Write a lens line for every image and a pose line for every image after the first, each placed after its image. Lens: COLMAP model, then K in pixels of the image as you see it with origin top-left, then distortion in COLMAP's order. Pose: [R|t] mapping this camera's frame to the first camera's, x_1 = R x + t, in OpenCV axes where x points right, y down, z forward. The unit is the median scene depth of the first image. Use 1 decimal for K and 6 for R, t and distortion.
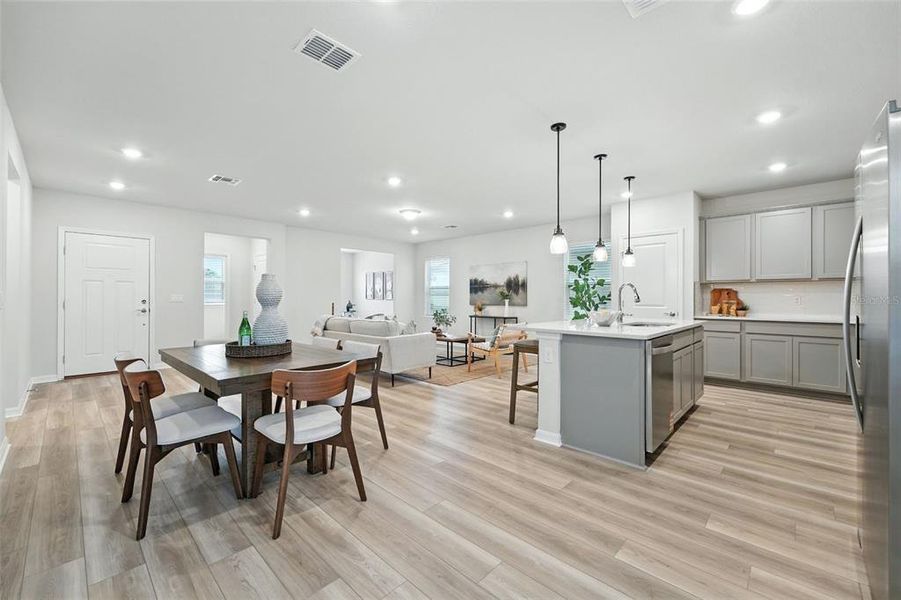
lens RADIAL K [[368.5, 0, 451.2], [0, 368.5, 296.3], [0, 0, 1]] dist [0.000389, 0.000052]
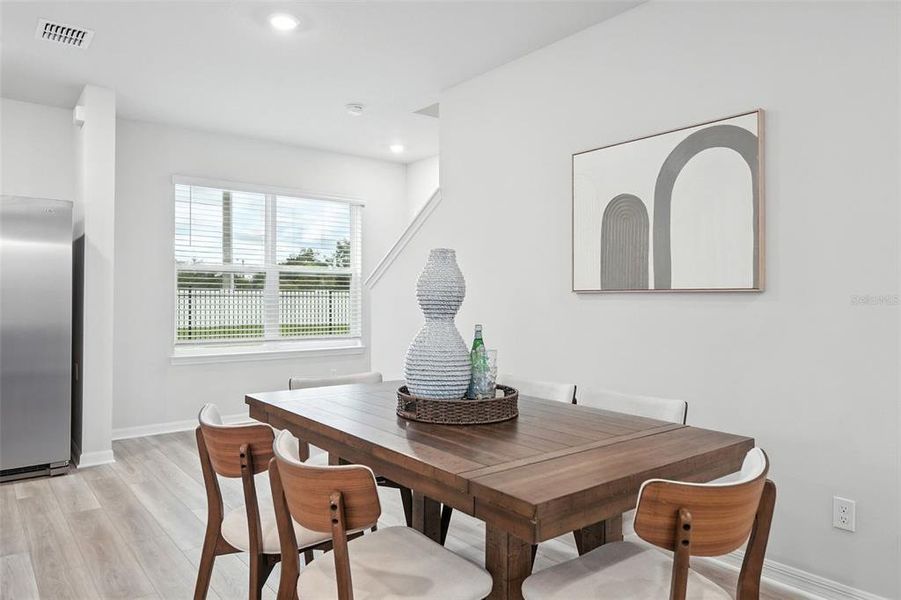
lens RADIAL K [[603.7, 0, 450.3], [0, 603.7, 294.6], [0, 0, 1]] dist [-0.005671, 0.006768]
pose [[-0.989848, -0.005885, 0.142005, -0.262088], [-0.006909, 0.999954, -0.006721, 0.001392], [-0.141959, -0.007634, -0.989843, 0.752106]]
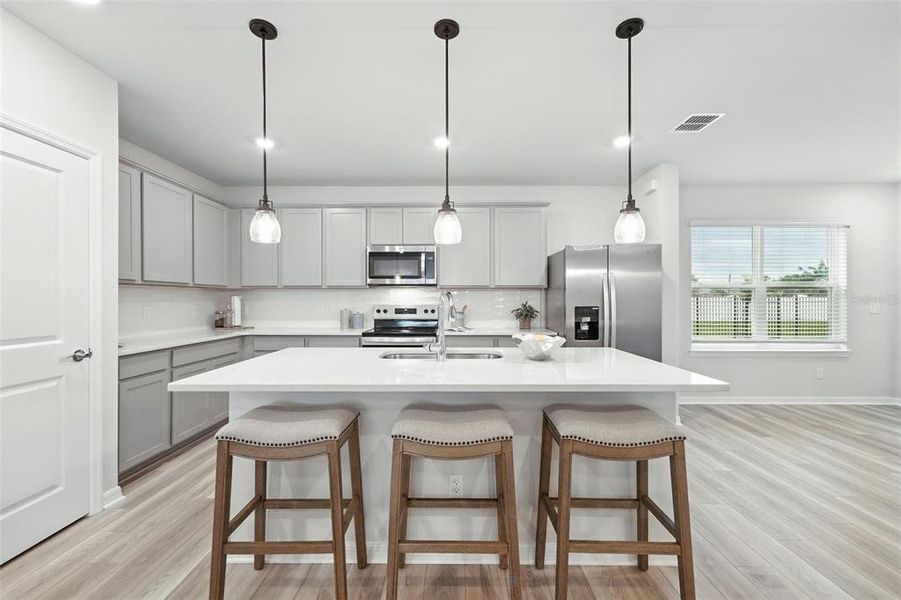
lens RADIAL K [[368.5, 0, 450.9], [0, 368.5, 299.9], [0, 0, 1]] dist [0.000389, 0.000052]
pose [[-0.679192, -0.003214, 0.733954, 0.024674], [-0.003882, 0.999992, 0.000786, -0.011628], [-0.733951, -0.002316, -0.679199, 0.801189]]
